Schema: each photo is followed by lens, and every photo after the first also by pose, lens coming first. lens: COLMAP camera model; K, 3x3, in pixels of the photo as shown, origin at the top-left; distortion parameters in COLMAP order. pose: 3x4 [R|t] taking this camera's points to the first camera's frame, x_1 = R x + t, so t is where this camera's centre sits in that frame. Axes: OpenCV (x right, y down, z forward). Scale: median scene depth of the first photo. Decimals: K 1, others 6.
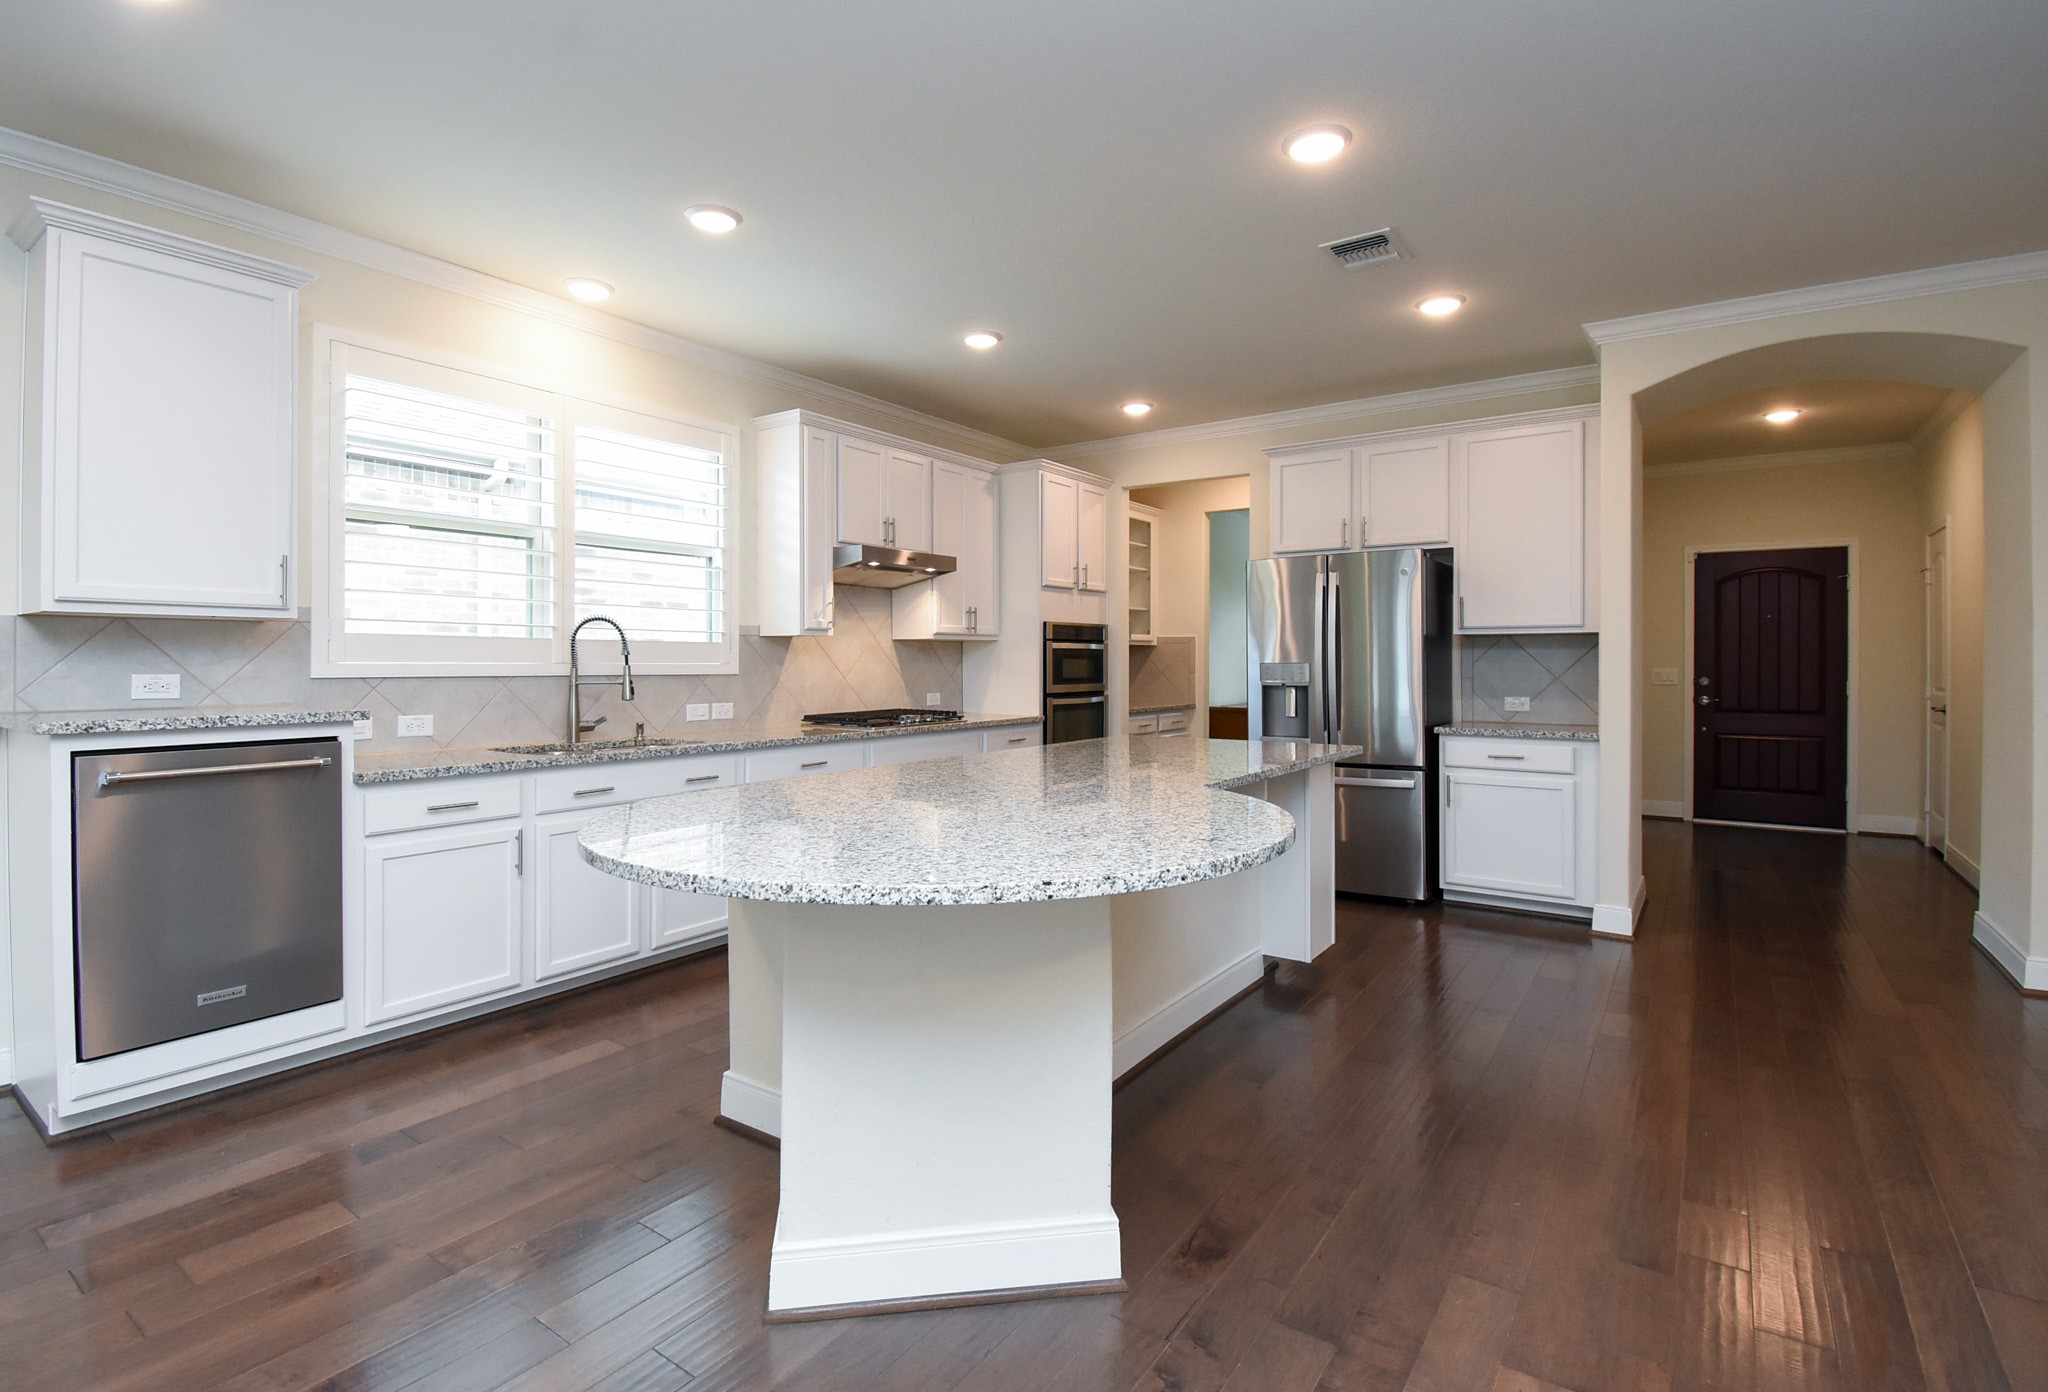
lens RADIAL K [[968.9, 0, 1005.8], [0, 968.9, 662.0], [0, 0, 1]] dist [-0.002522, -0.013952]
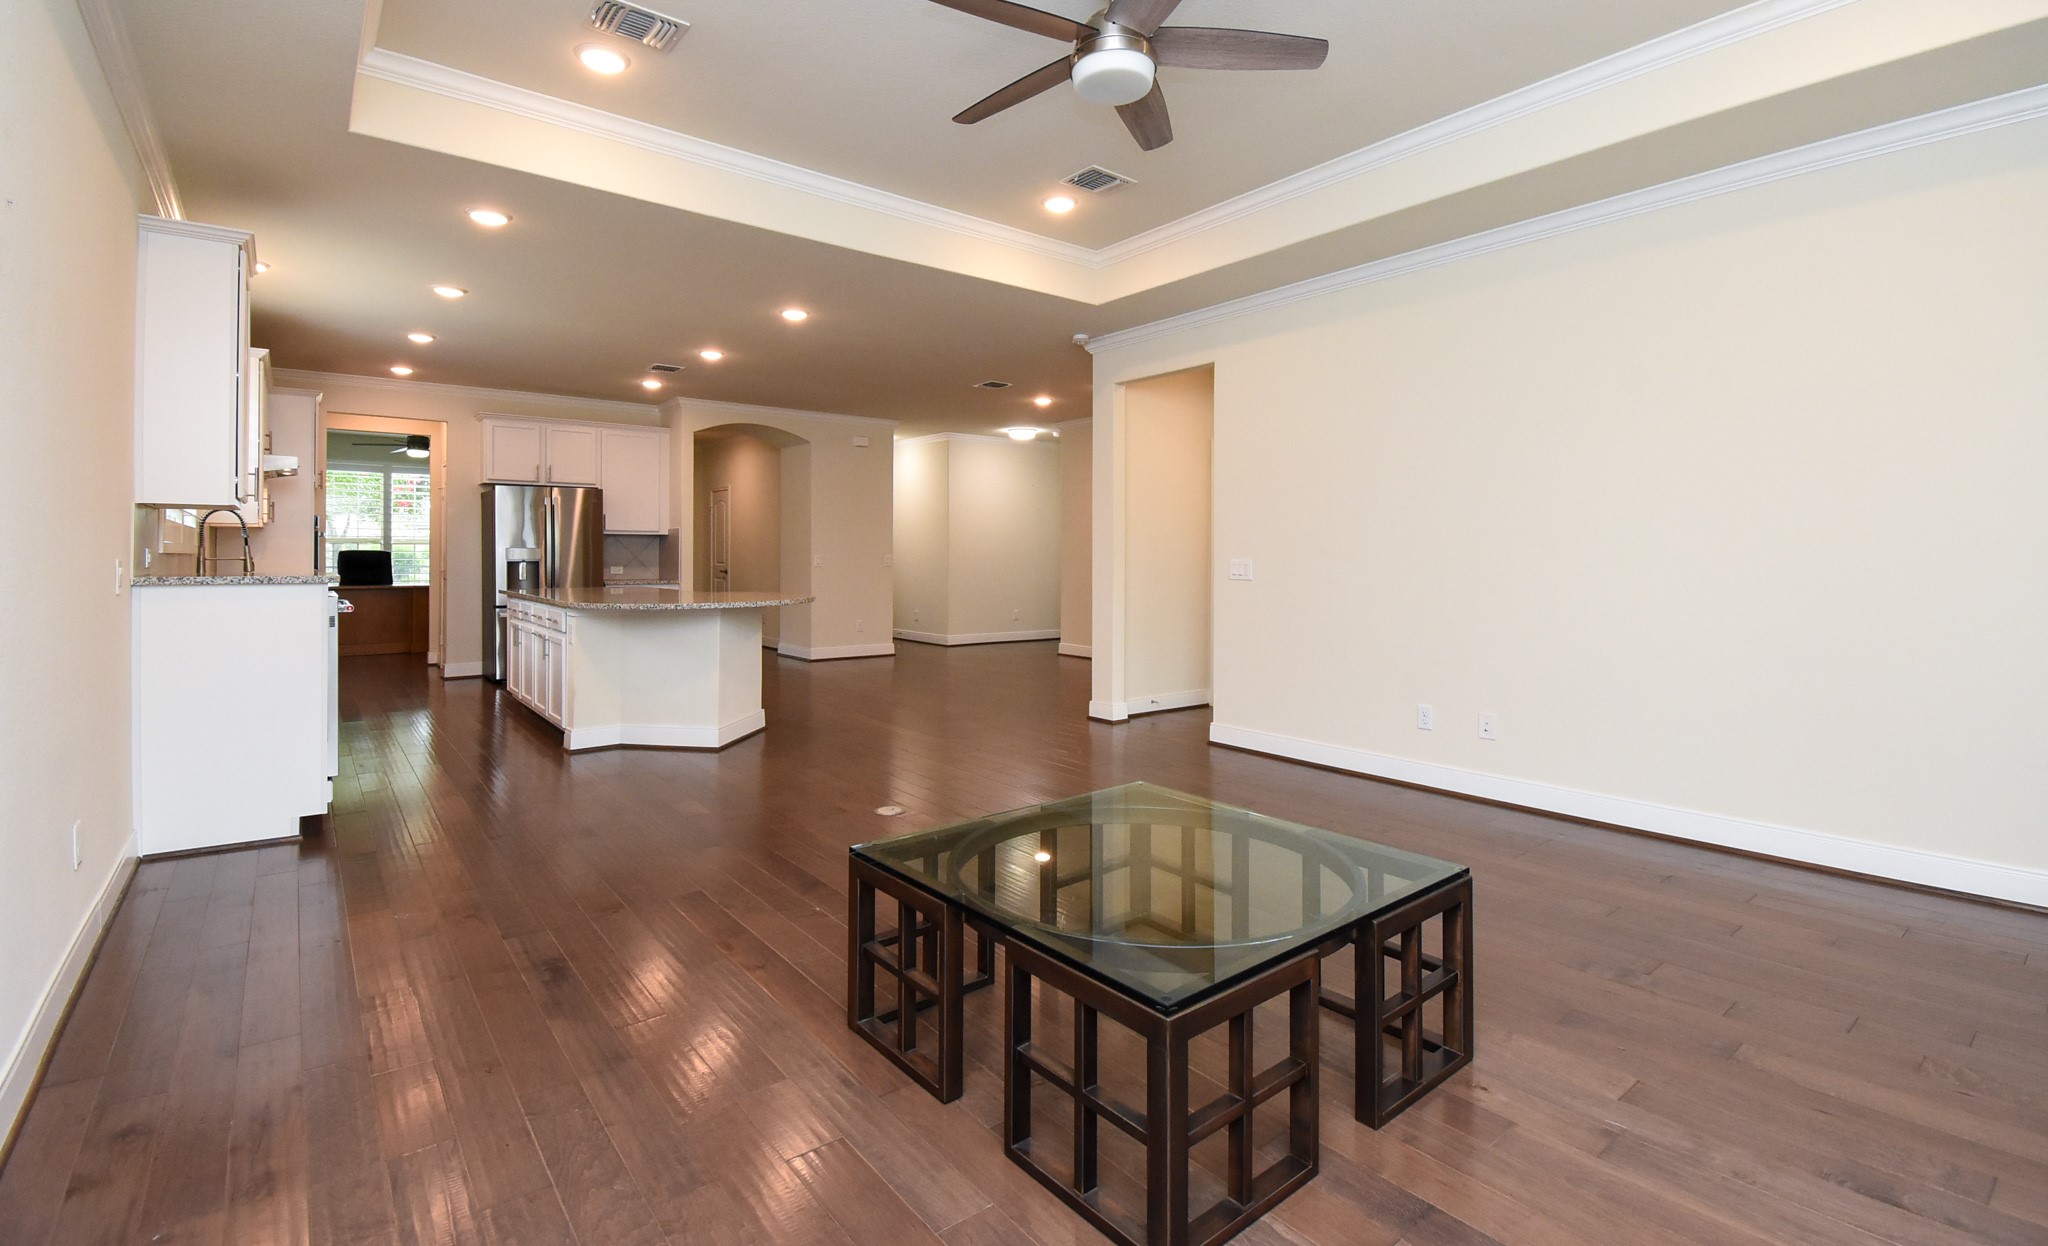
lens RADIAL K [[891.2, 0, 1017.9], [0, 891.2, 552.2], [0, 0, 1]] dist [0.000484, 0.000054]
pose [[0.273010, 0.003546, 0.962005, -1.051677], [-0.004592, 0.999987, -0.002383, 0.009184], [-0.962000, -0.003767, 0.273022, -0.286589]]
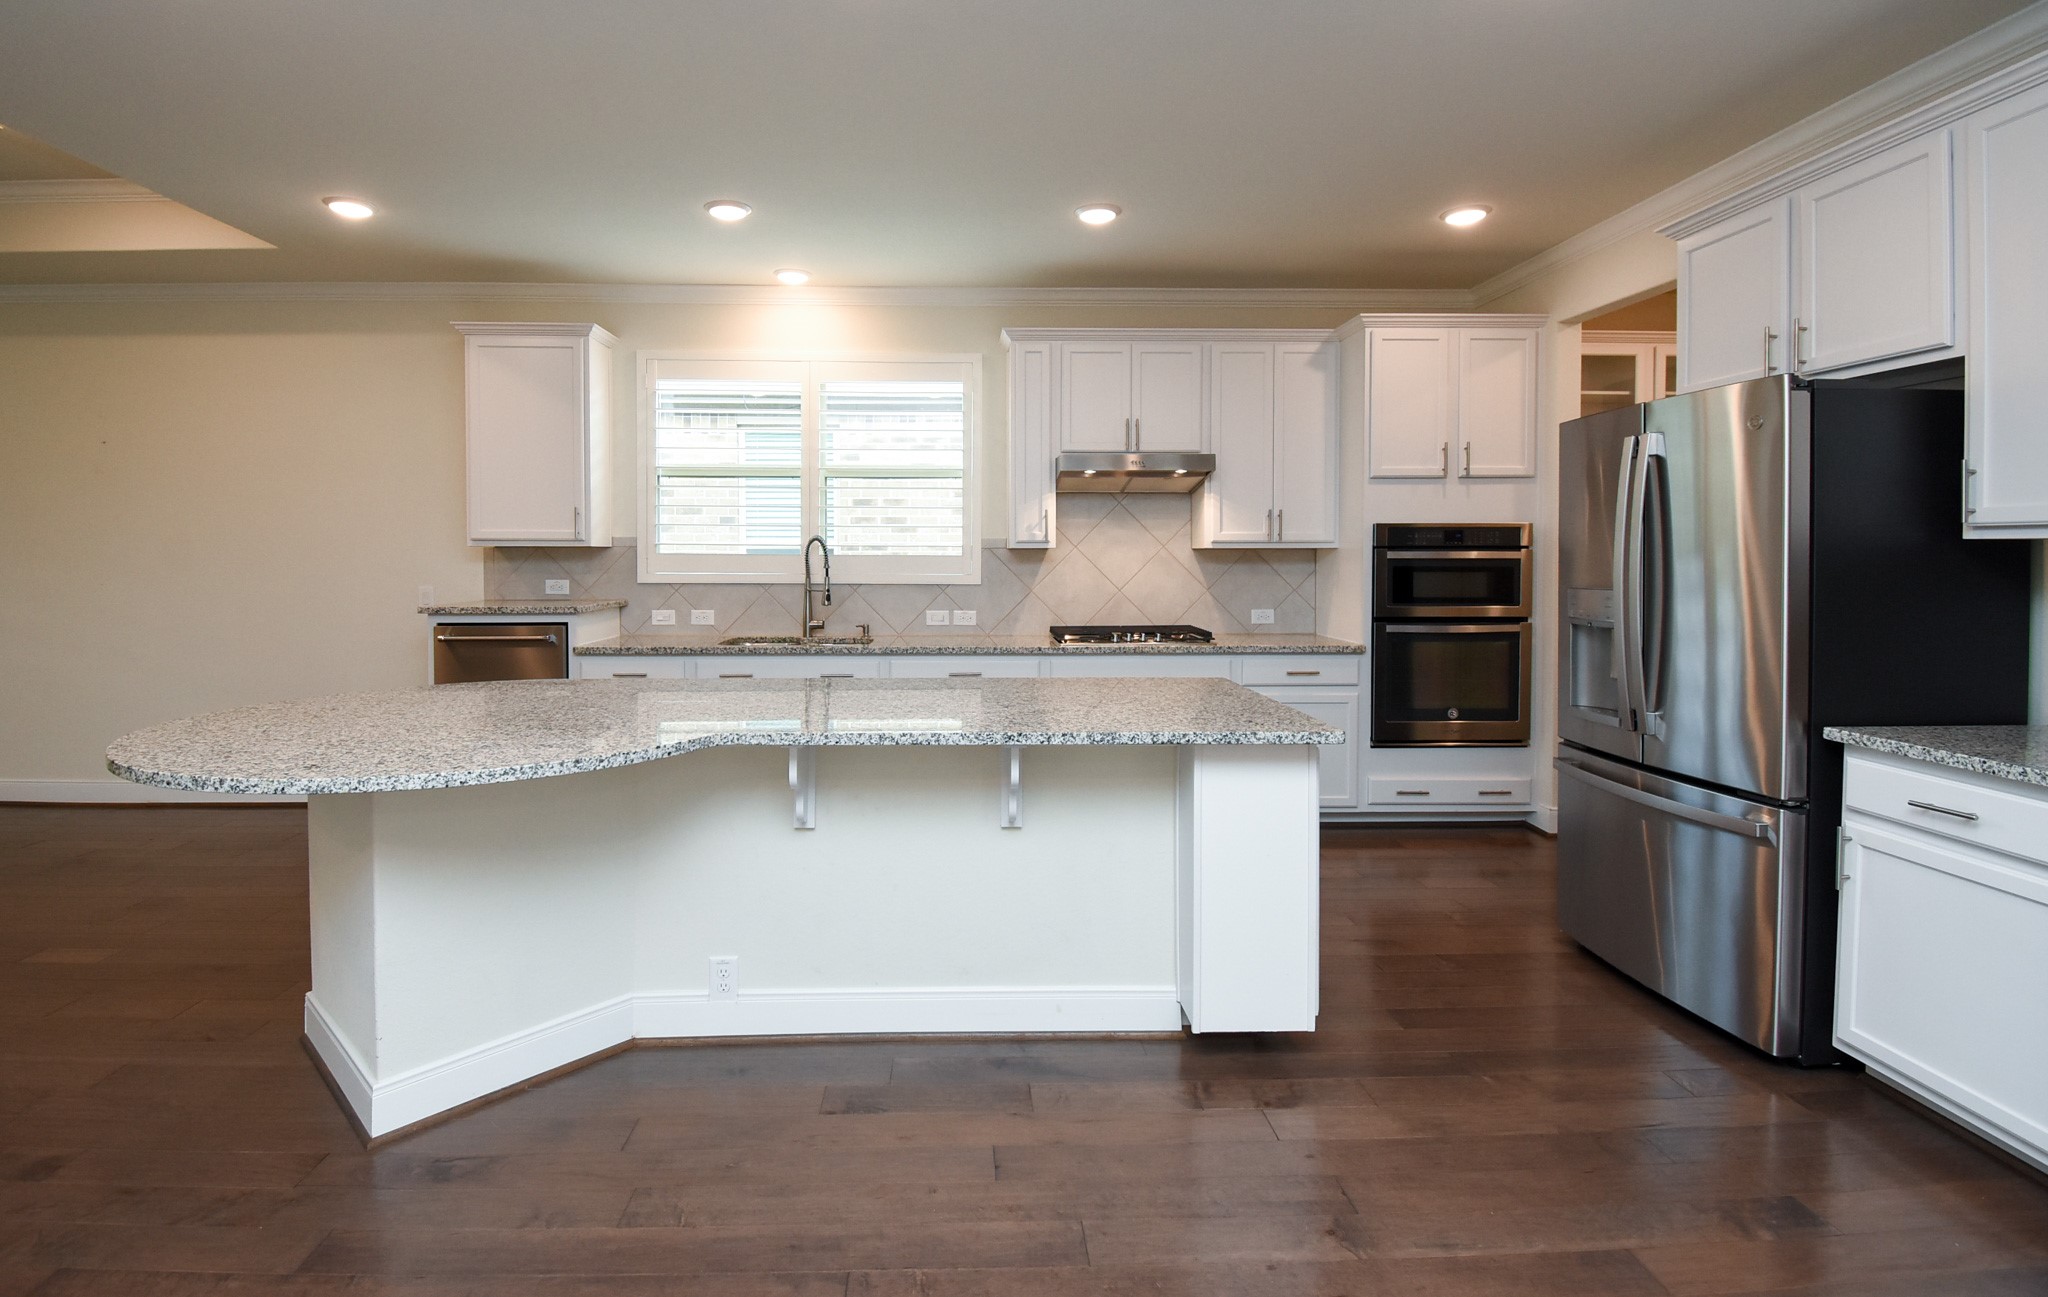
lens RADIAL K [[950.1, 0, 967.6], [0, 950.1, 573.0], [0, 0, 1]] dist [-0.008949, -0.005771]
pose [[0.595883, 0.018340, -0.802862, 0.562957], [-0.001290, 0.999760, 0.021880, -0.023013], [0.803071, -0.012002, 0.595763, 0.356461]]
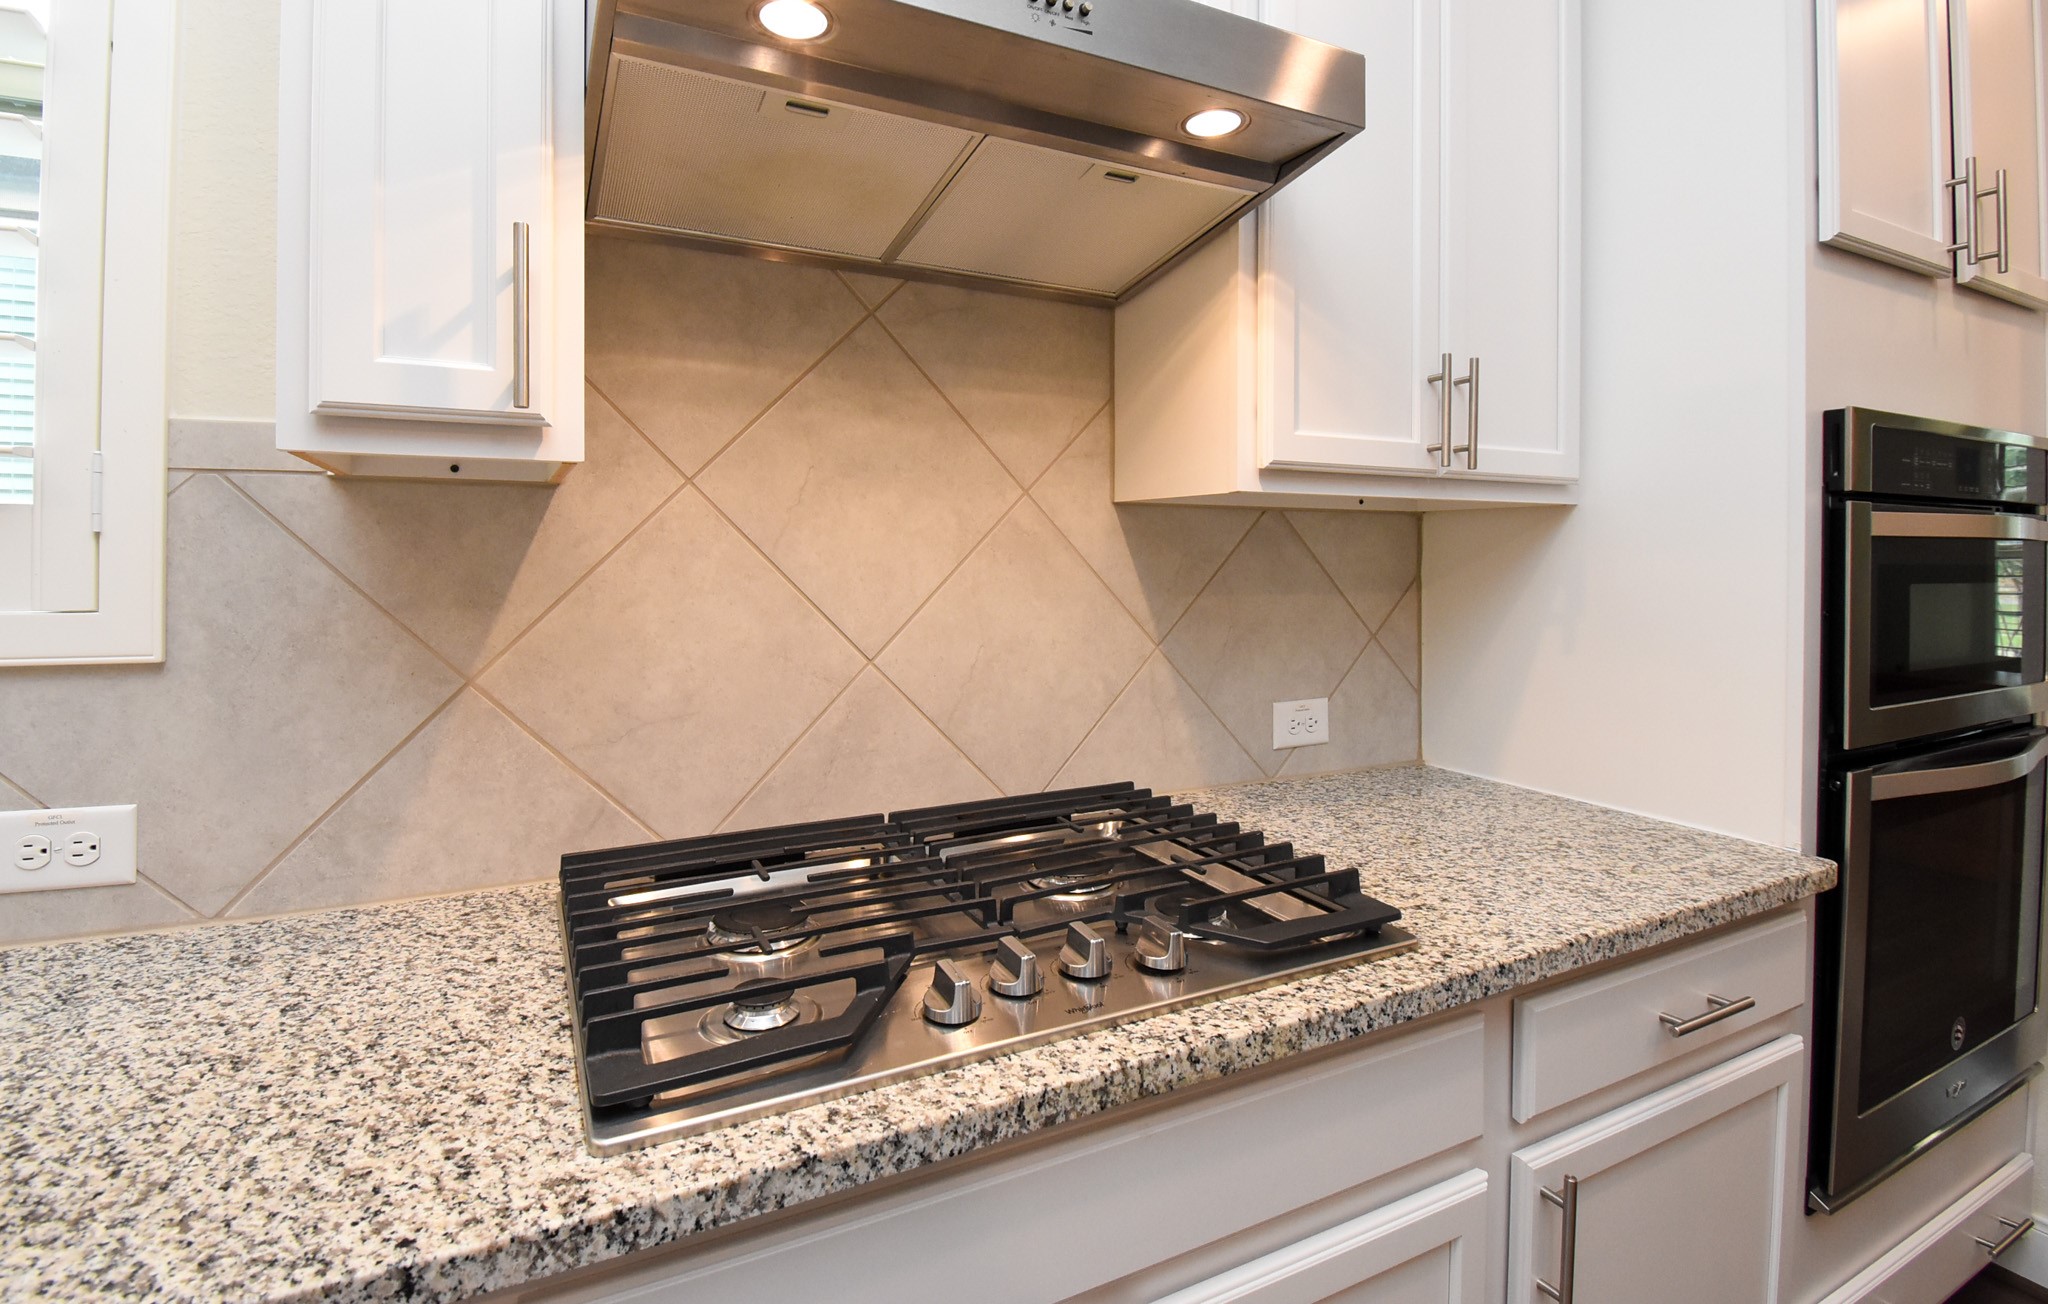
lens RADIAL K [[986.8, 0, 1010.0], [0, 986.8, 562.2], [0, 0, 1]] dist [-0.001245, -0.002282]
pose [[0.890903, 0.008654, -0.454111, -0.027162], [-0.007579, 0.999963, 0.004187, -0.009894], [0.454130, -0.000289, 0.890935, 0.896245]]
